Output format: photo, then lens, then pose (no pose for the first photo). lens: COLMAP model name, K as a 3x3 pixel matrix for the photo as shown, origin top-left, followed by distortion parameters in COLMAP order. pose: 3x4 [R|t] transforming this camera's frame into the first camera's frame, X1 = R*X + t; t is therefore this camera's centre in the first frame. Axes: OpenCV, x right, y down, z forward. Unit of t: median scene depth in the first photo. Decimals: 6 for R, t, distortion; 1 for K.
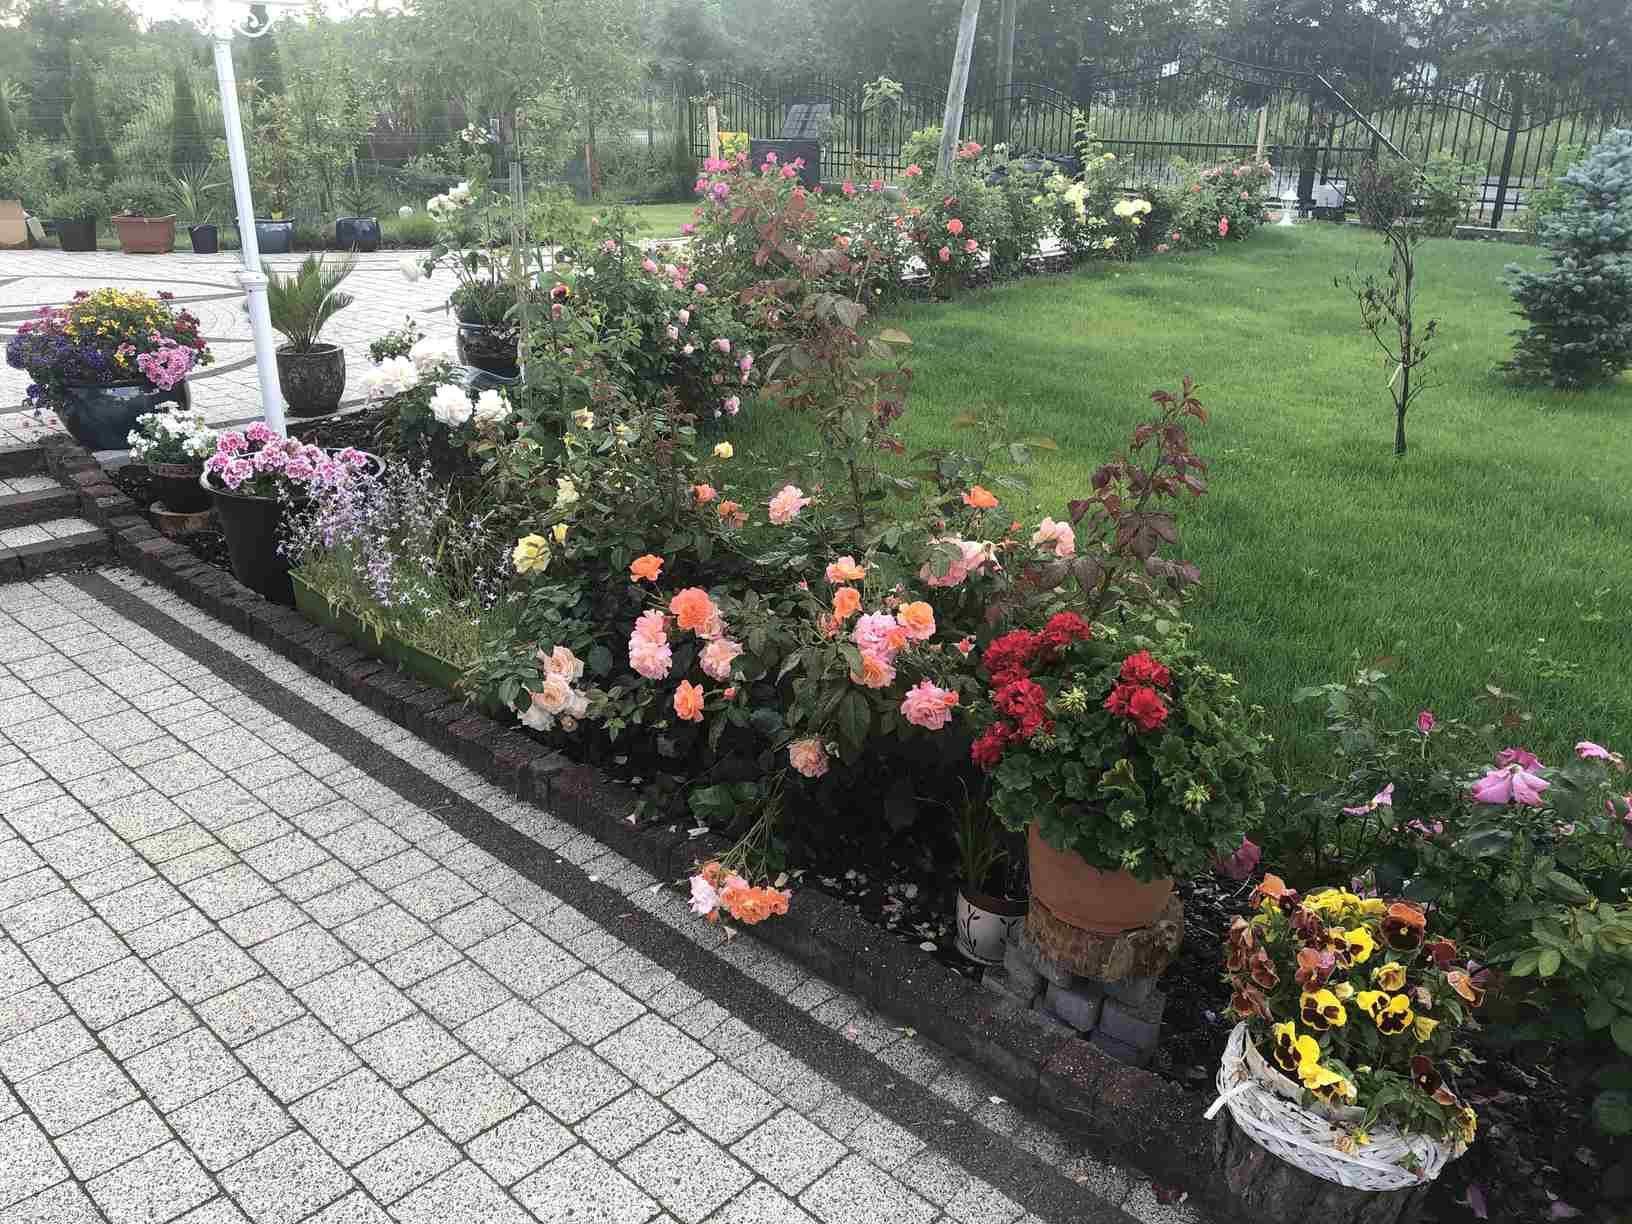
lens RADIAL K [[1320.9, 0, 827.5], [0, 1320.9, 616.2], [0, 0, 1]] dist [0.012279, 0.015884]
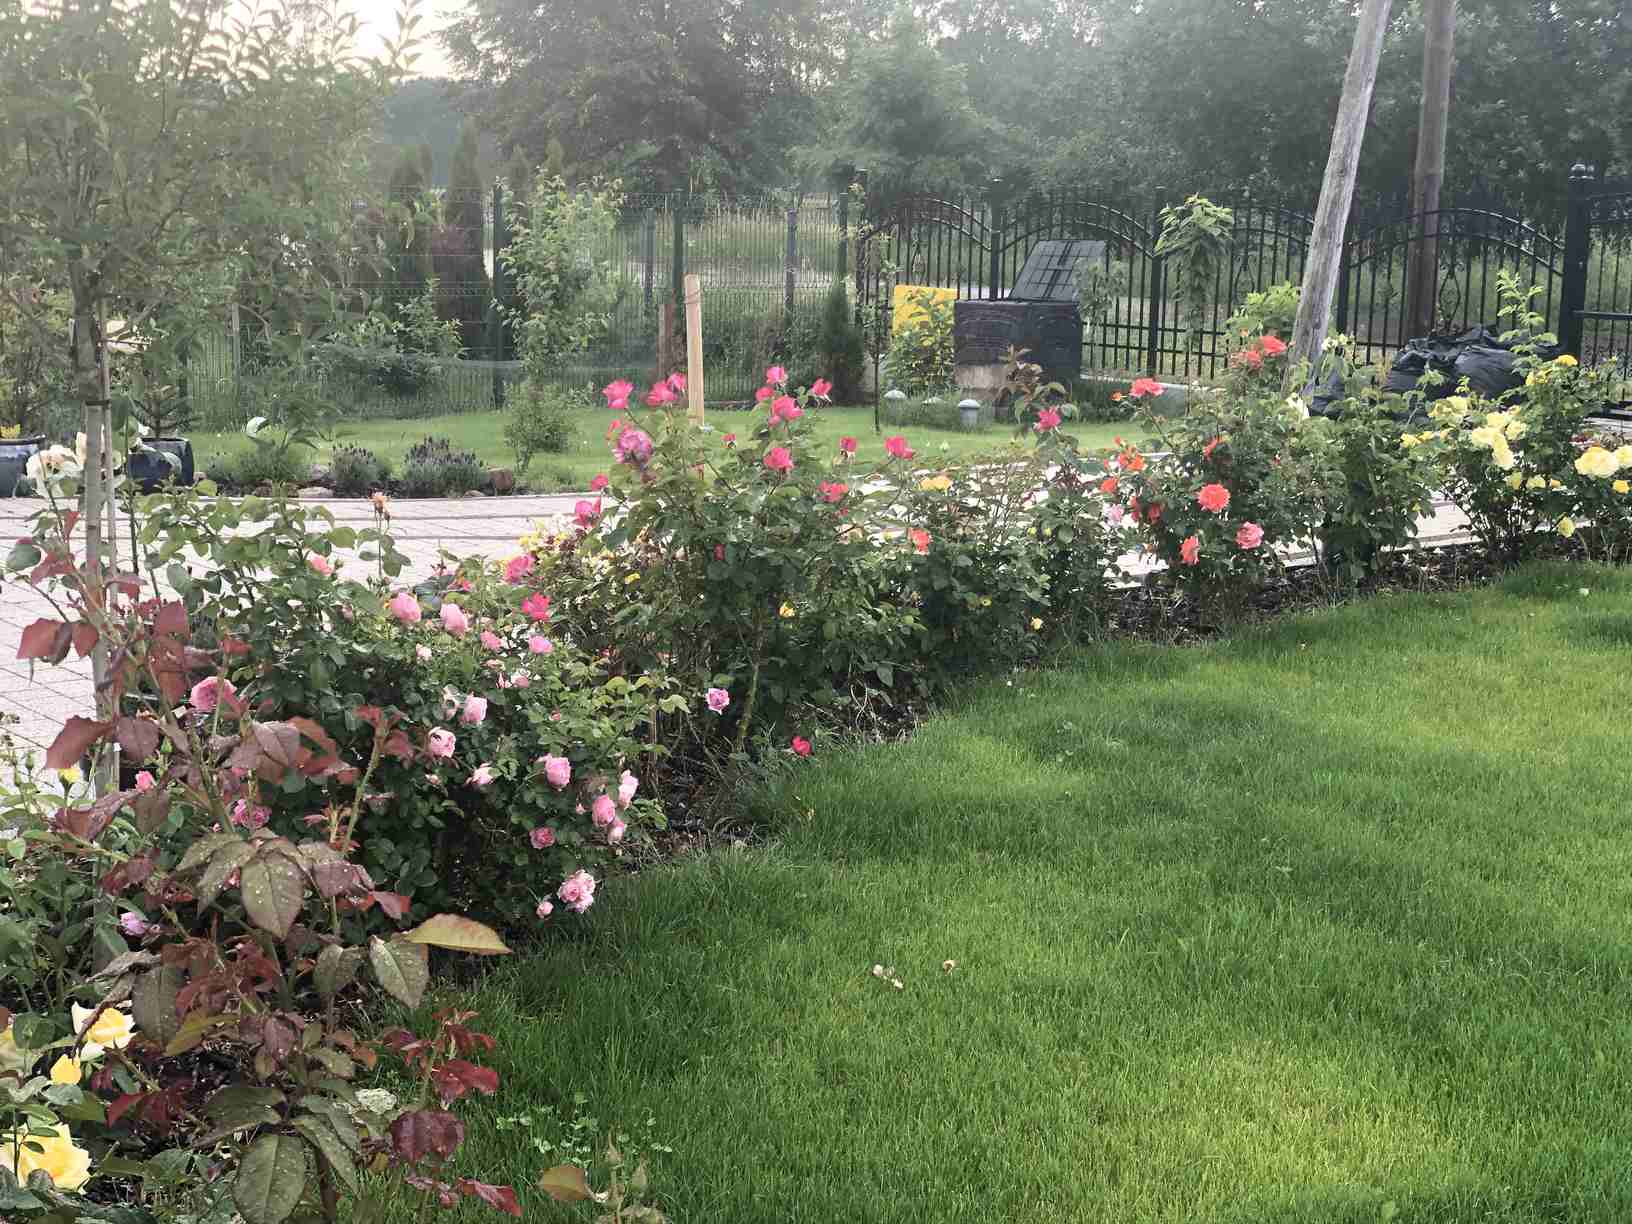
lens RADIAL K [[2430.7, 0, 806.3], [0, 2430.7, 608.3], [0, 0, 1]] dist [0.086228, 0.000000]
pose [[0.987256, 0.035104, -0.155219, 0.078219], [-0.066916, 0.976521, -0.204766, -0.048146], [0.144386, 0.212544, 0.966425, 0.084080]]
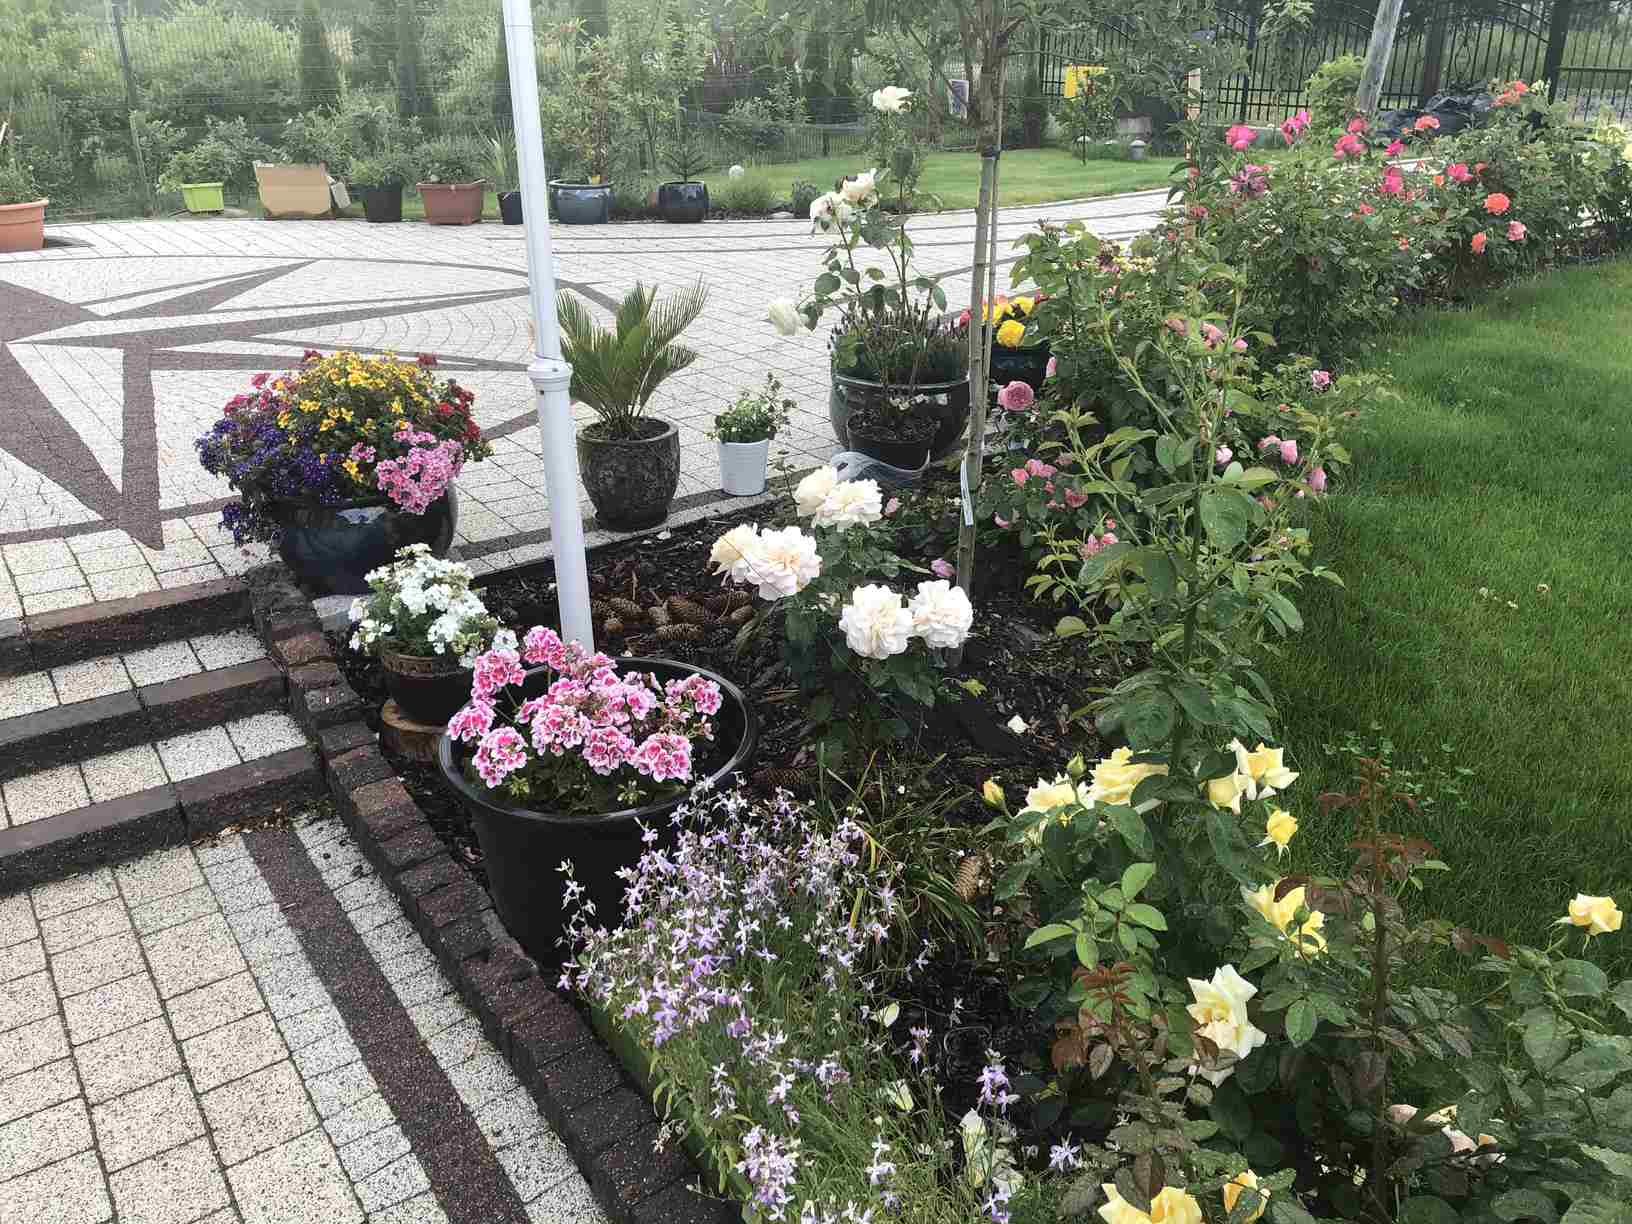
lens RADIAL K [[1320.9, 0, 852.3], [0, 1320.9, 607.0], [0, 0, 1]] dist [0.012279, 0.015884]
pose [[0.980706, 0.059755, -0.186132, -0.084680], [-0.052301, 0.997630, 0.044705, -0.082423], [0.188363, -0.034107, 0.981507, 0.203866]]
